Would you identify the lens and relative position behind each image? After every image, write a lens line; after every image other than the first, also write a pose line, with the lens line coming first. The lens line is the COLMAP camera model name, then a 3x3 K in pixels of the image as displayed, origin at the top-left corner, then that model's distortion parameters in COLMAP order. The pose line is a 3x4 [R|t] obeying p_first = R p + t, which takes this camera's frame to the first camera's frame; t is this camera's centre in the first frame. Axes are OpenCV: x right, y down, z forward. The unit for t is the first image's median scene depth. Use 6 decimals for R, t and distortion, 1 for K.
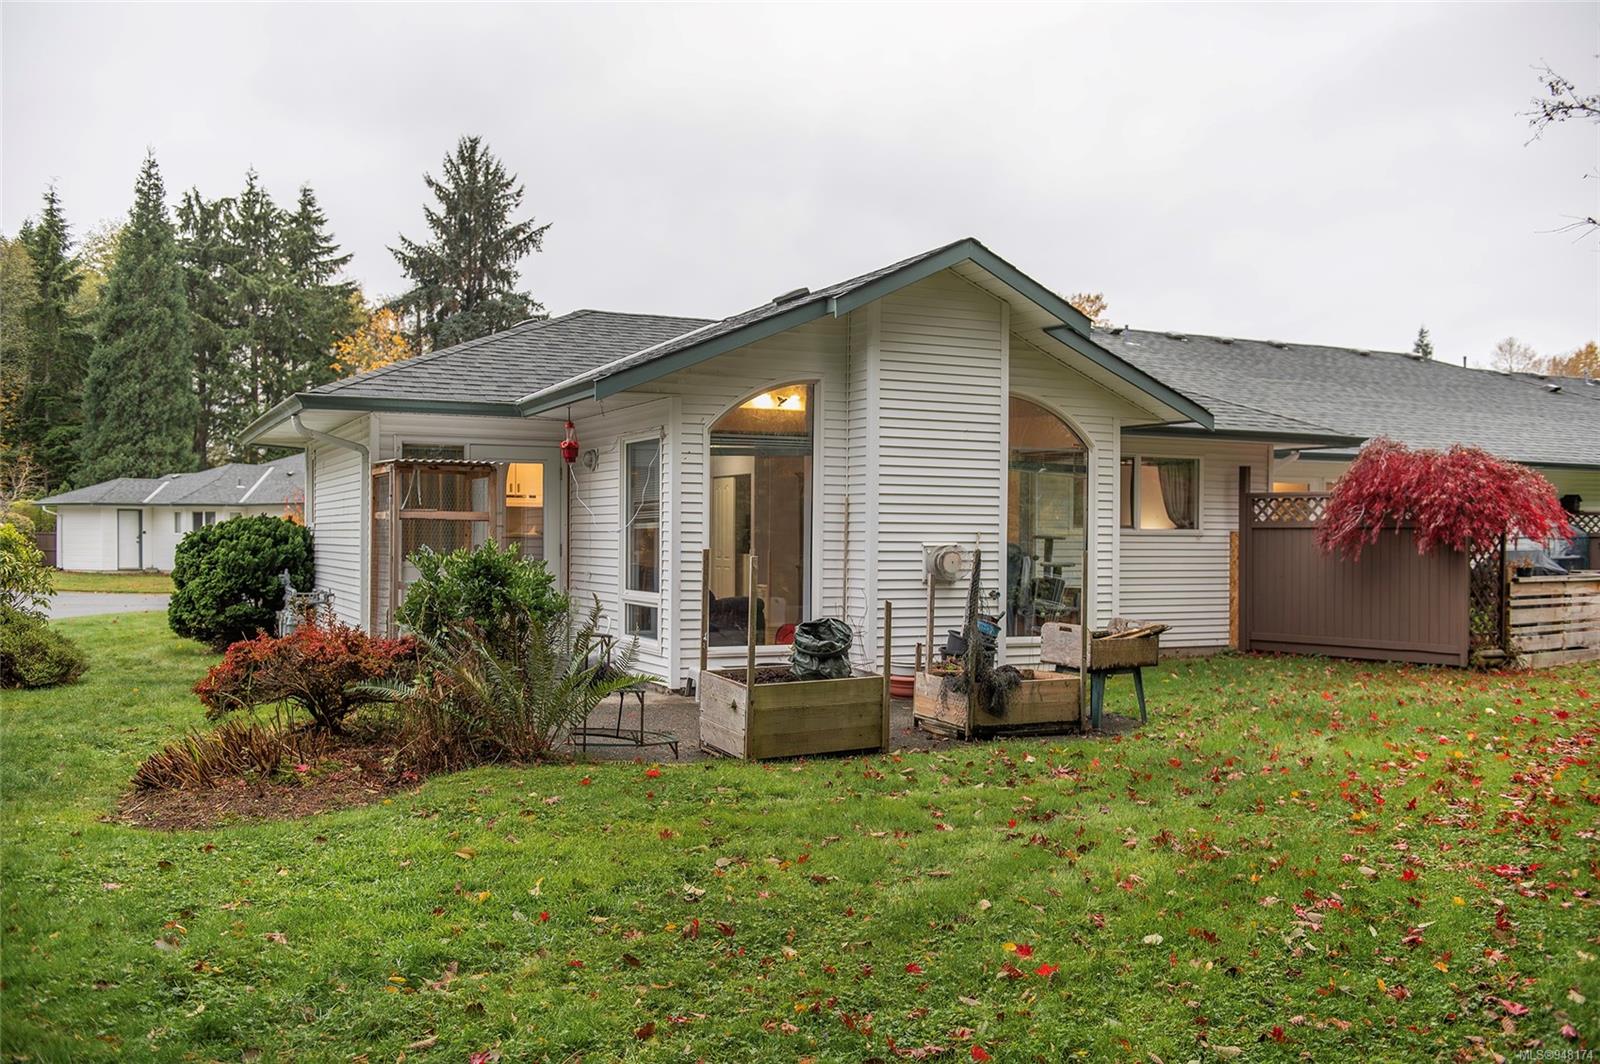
lens RADIAL K [[1456.1, 0, 800.0], [0, 1456.1, 532.0], [0, 0, 1]] dist [-0.000330, 0.000206]
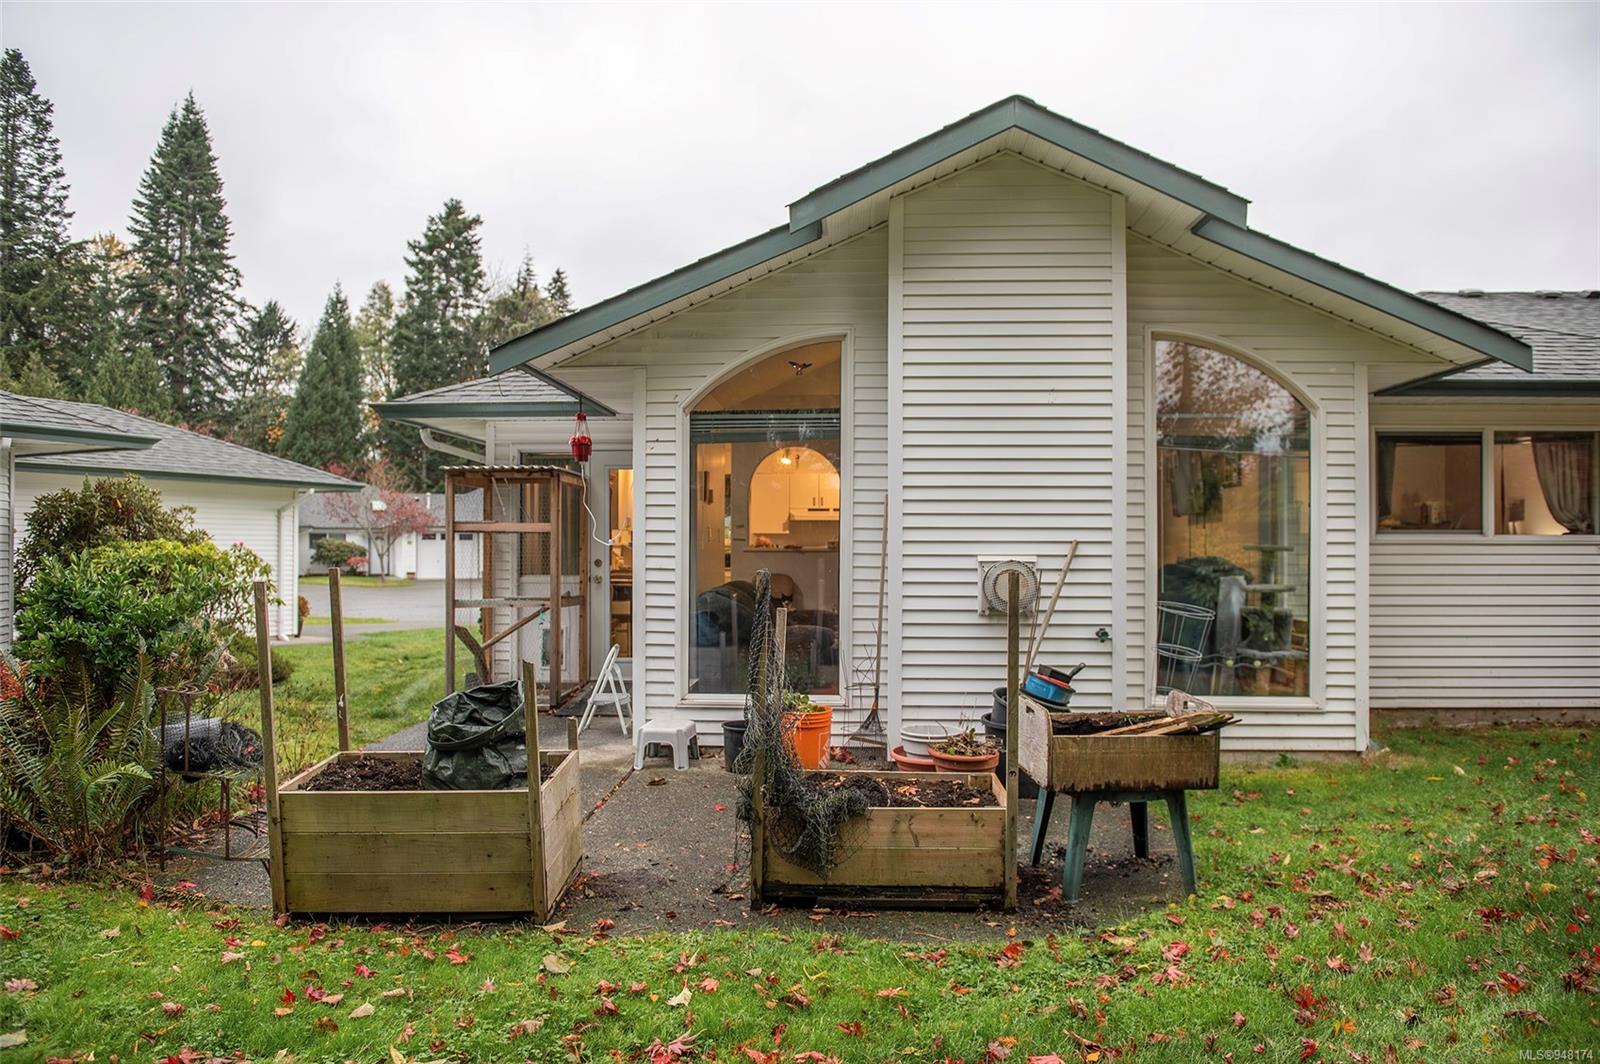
lens RADIAL K [[1145.0, 0, 800.0], [0, 1145.0, 532.0], [0, 0, 1]] dist [-0.054200, -0.002503]
pose [[0.869516, -0.012136, -0.493756, 0.286408], [0.005762, 0.999879, -0.014429, 0.003183], [0.493872, 0.009701, 0.869481, 0.508831]]
